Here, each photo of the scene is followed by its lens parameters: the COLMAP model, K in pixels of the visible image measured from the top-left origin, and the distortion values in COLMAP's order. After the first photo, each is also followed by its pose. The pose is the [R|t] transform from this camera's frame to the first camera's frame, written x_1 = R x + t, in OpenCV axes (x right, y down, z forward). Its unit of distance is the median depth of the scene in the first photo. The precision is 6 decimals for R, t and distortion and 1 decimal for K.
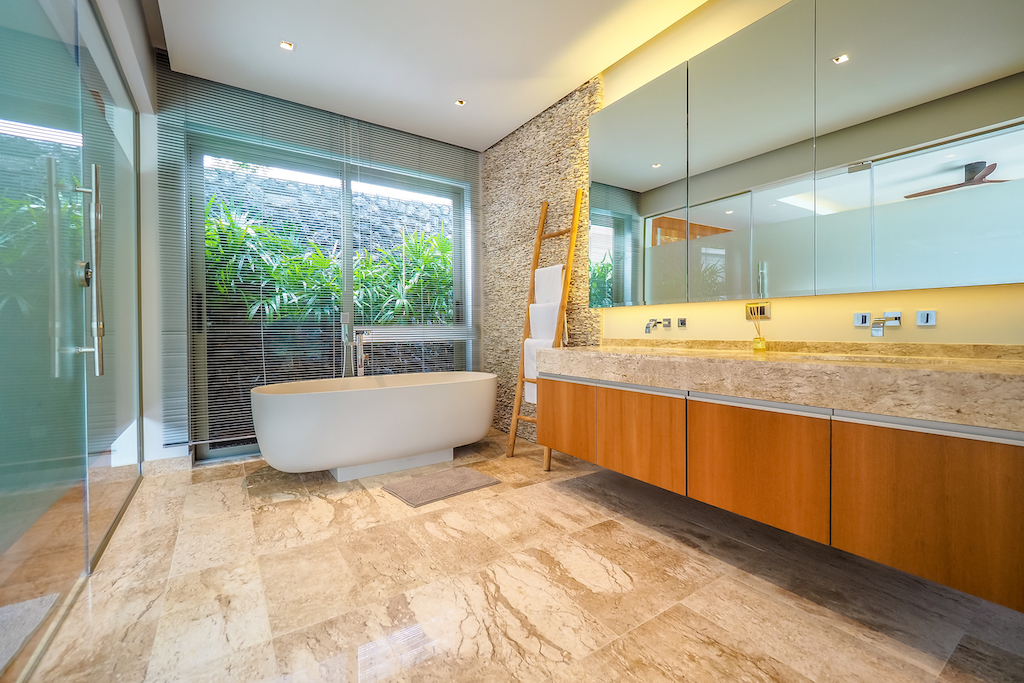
lens RADIAL K [[426.7, 0, 512.8], [0, 426.7, 335.9], [0, 0, 1]] dist [-0.001678, -0.000413]
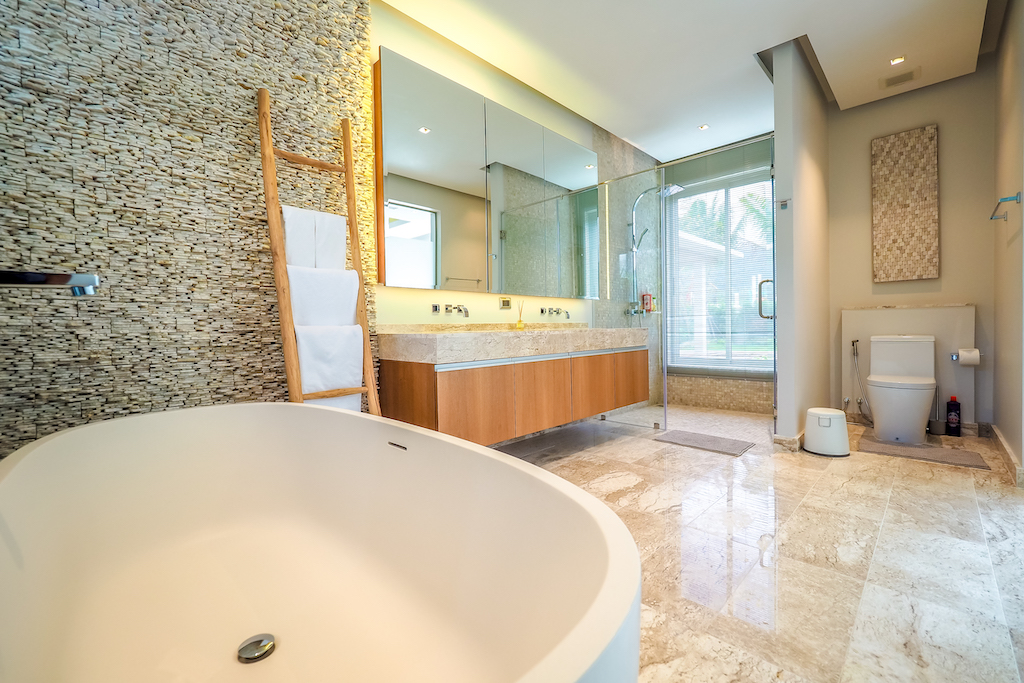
lens RADIAL K [[426.7, 0, 512.8], [0, 426.7, 335.9], [0, 0, 1]] dist [-0.001678, -0.000413]
pose [[-0.186868, -0.010173, 0.982332, -1.066374], [0.033438, 0.999301, 0.016710, 0.038589], [-0.981816, 0.035969, -0.186397, 1.512638]]
